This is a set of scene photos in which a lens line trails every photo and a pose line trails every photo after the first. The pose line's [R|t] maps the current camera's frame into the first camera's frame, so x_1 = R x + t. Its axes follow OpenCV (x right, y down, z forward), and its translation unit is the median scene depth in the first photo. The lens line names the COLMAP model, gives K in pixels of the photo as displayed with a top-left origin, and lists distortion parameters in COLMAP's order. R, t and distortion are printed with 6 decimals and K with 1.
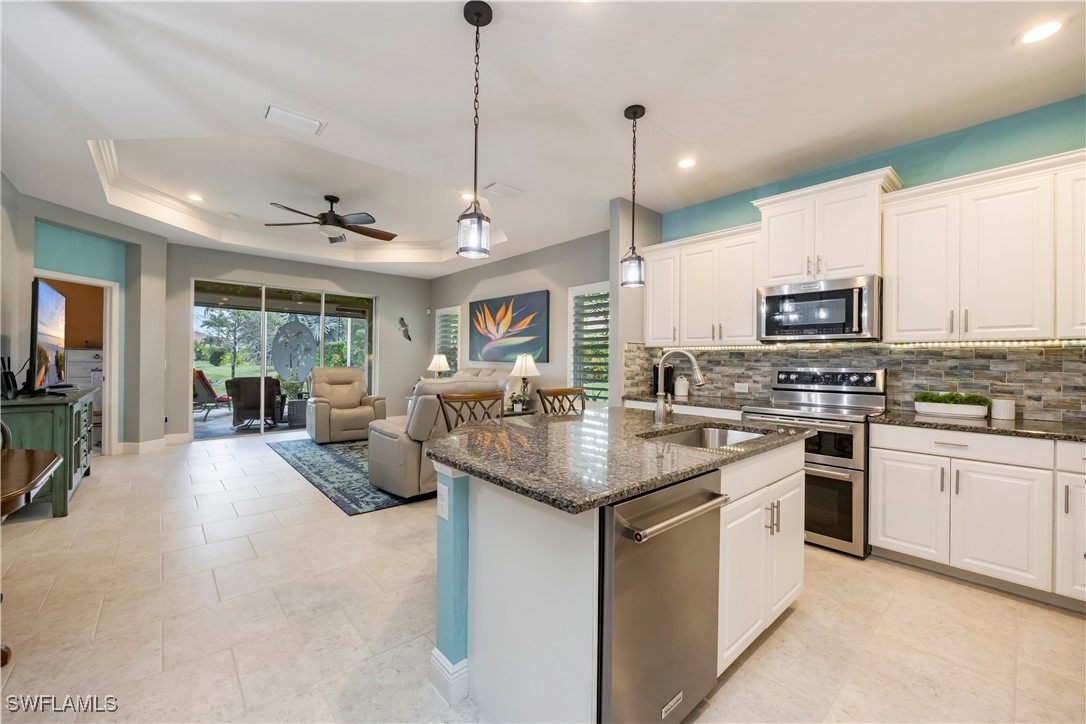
lens RADIAL K [[431.8, 0, 537.8], [0, 431.8, 363.3], [0, 0, 1]] dist [-0.003726, 0.000231]
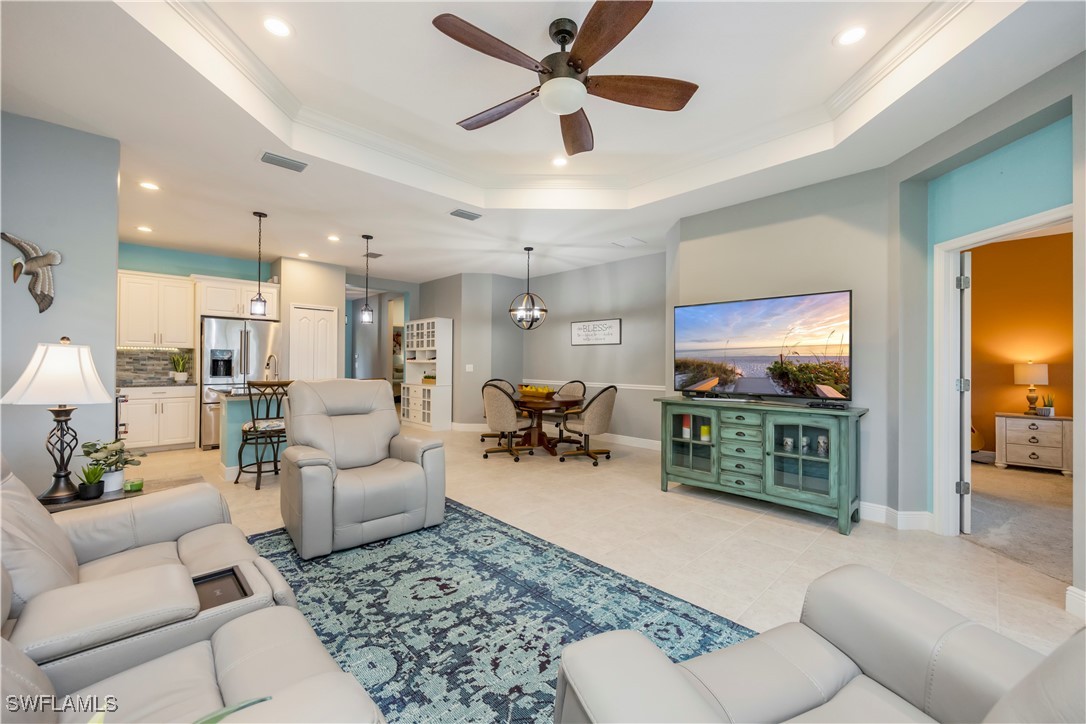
lens RADIAL K [[431.8, 0, 538.3], [0, 431.8, 364.8], [0, 0, 1]] dist [-0.003726, 0.000231]
pose [[-0.998636, -0.021506, -0.047586, -0.521591], [-0.022088, 0.999687, 0.011750, -0.020658], [0.047318, 0.012785, -0.998798, 1.769419]]
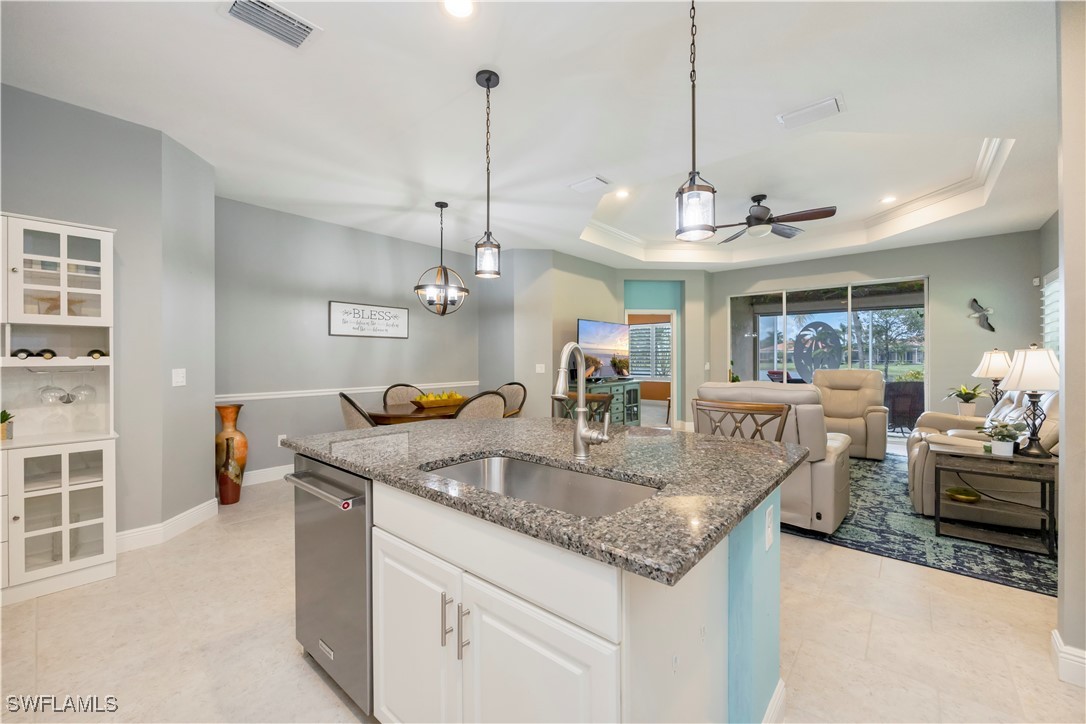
lens RADIAL K [[431.8, 0, 546.6], [0, 431.8, 368.0], [0, 0, 1]] dist [-0.003726, 0.000231]
pose [[0.149853, 0.006184, -0.988689, 0.501556], [-0.001147, 0.999981, 0.006081, 0.000096], [0.988708, 0.000223, 0.149857, 0.446496]]
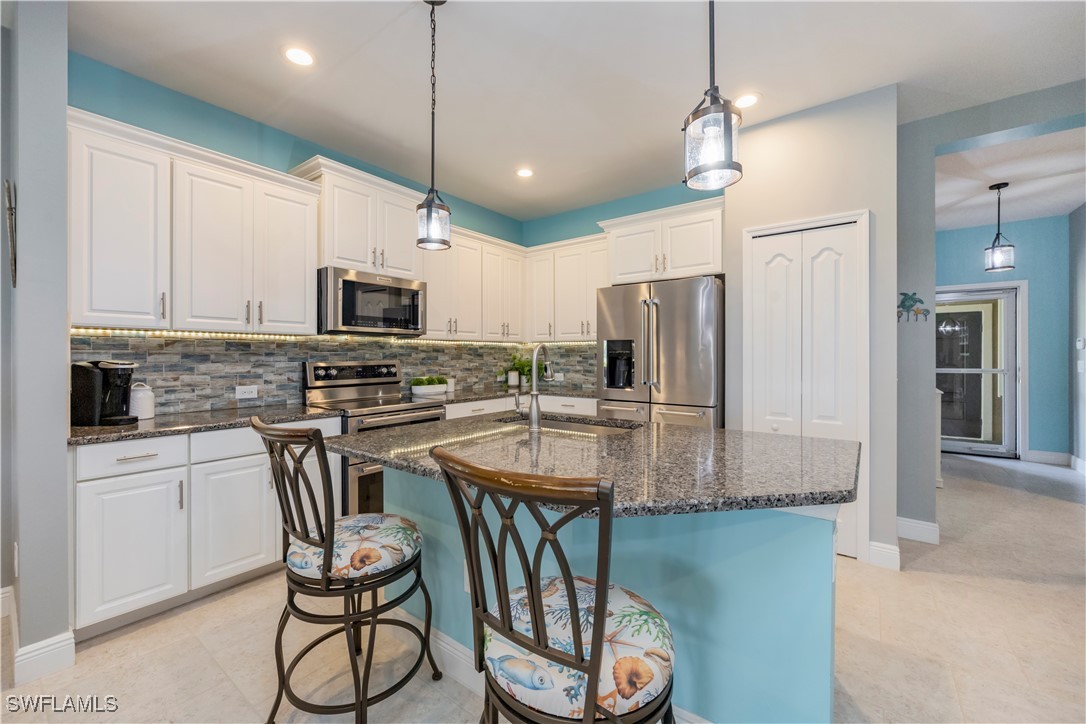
lens RADIAL K [[431.8, 0, 546.0], [0, 431.8, 354.9], [0, 0, 1]] dist [-0.003726, 0.000231]
pose [[-0.199791, -0.013316, 0.979748, -0.313331], [-0.000243, 0.999908, 0.013541, -0.014166], [-0.979839, 0.002467, -0.199776, 0.629259]]
